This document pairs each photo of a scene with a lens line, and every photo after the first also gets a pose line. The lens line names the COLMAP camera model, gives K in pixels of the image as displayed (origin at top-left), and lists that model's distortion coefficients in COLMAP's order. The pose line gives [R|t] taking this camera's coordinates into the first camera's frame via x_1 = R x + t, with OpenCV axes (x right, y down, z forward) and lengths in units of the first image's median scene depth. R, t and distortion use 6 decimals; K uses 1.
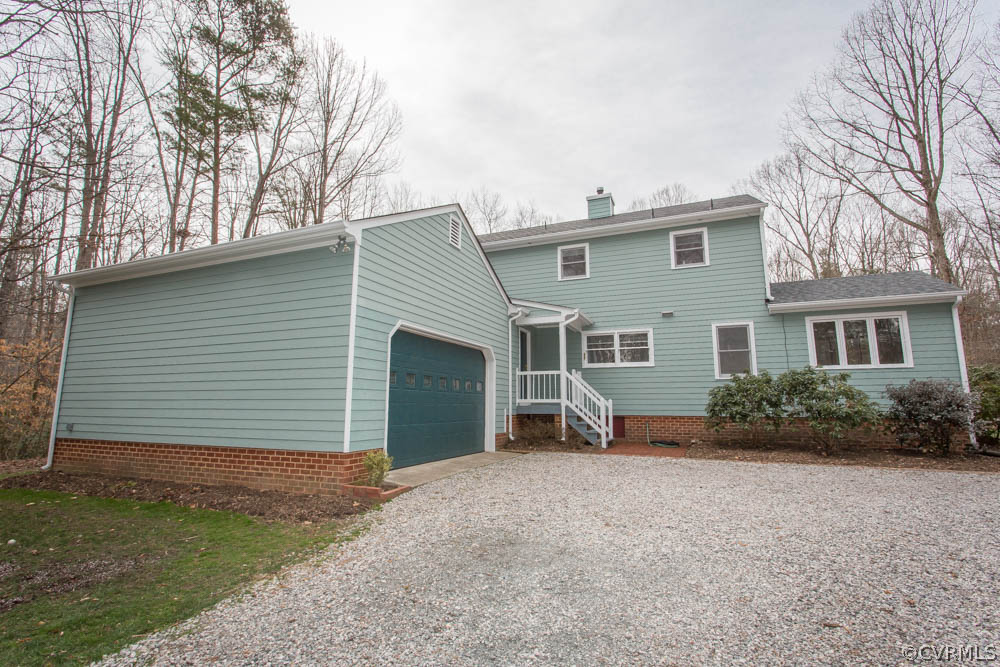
lens RADIAL K [[469.0, 0, 500.0], [0, 469.0, 333.5], [0, 0, 1]] dist [0.002152, 0.000788]
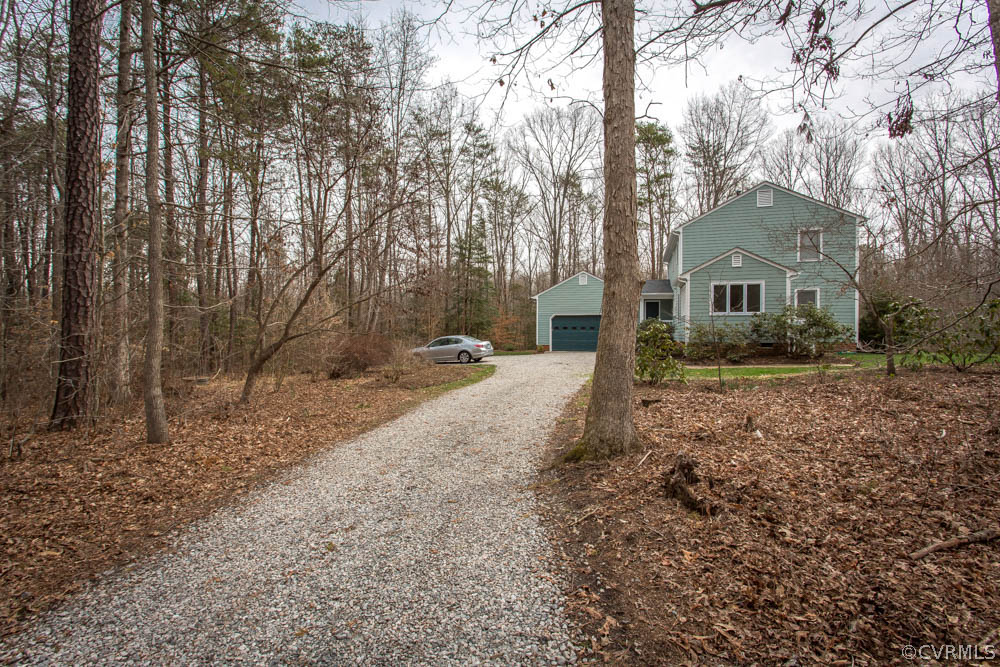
lens RADIAL K [[469.0, 0, 500.0], [0, 469.0, 333.5], [0, 0, 1]] dist [0.002152, 0.000788]
pose [[0.113394, -0.001613, -0.993549, 2.316574], [0.145924, 0.989181, 0.015049, 0.006196], [0.982776, -0.146689, 0.112403, 0.063193]]
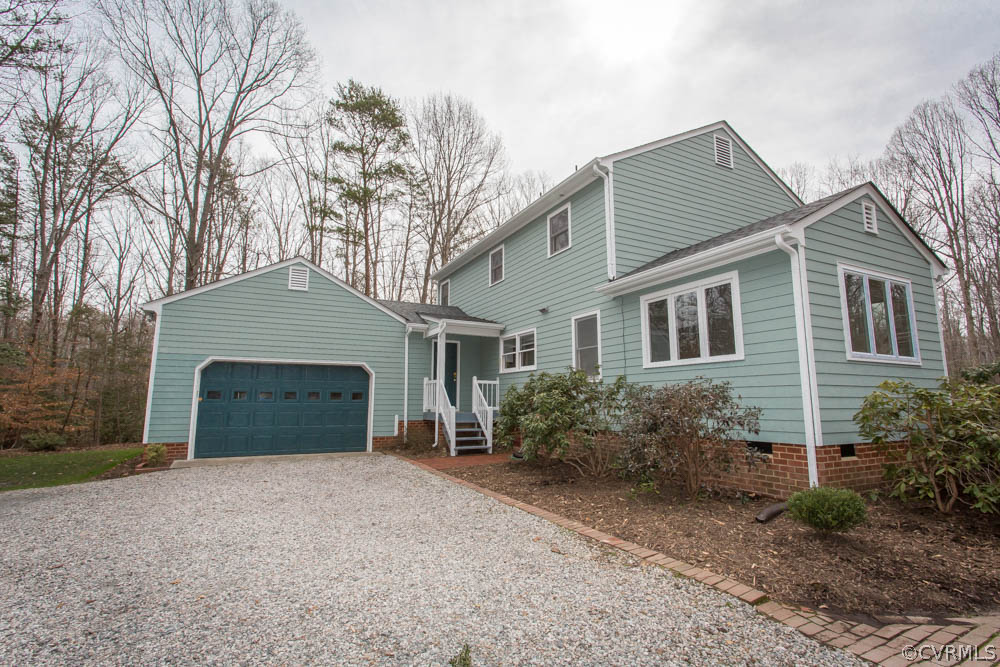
lens RADIAL K [[469.0, 0, 500.0], [0, 469.0, 333.5], [0, 0, 1]] dist [0.002152, 0.000788]
pose [[0.767642, -0.094335, -0.633898, 0.921265], [0.098593, 0.994716, -0.028637, 0.020762], [0.633250, -0.040515, 0.772886, 0.285205]]
